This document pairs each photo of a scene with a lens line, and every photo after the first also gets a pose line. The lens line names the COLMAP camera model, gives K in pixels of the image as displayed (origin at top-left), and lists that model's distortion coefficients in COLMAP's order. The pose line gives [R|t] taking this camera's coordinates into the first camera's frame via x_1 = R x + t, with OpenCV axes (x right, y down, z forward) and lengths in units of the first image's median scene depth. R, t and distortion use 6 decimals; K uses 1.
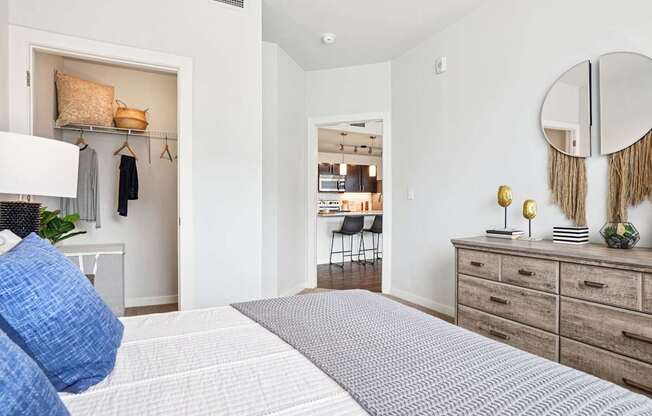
lens RADIAL K [[335.1, 0, 326.0], [0, 335.1, 208.0], [0, 0, 1]] dist [-0.000612, -0.000013]
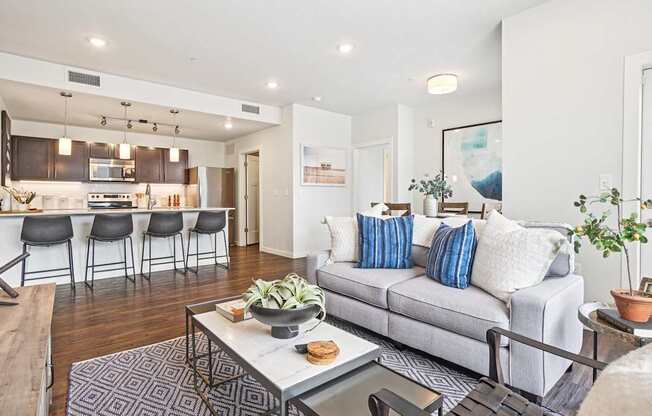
lens RADIAL K [[345.0, 0, 326.0], [0, 345.0, 208.0], [0, 0, 1]] dist [0.000435, 0.000050]
pose [[0.971961, -0.006489, 0.235054, 0.287455], [0.002498, 0.999848, 0.017271, -0.002099], [-0.235130, -0.016199, 0.971829, 0.135411]]
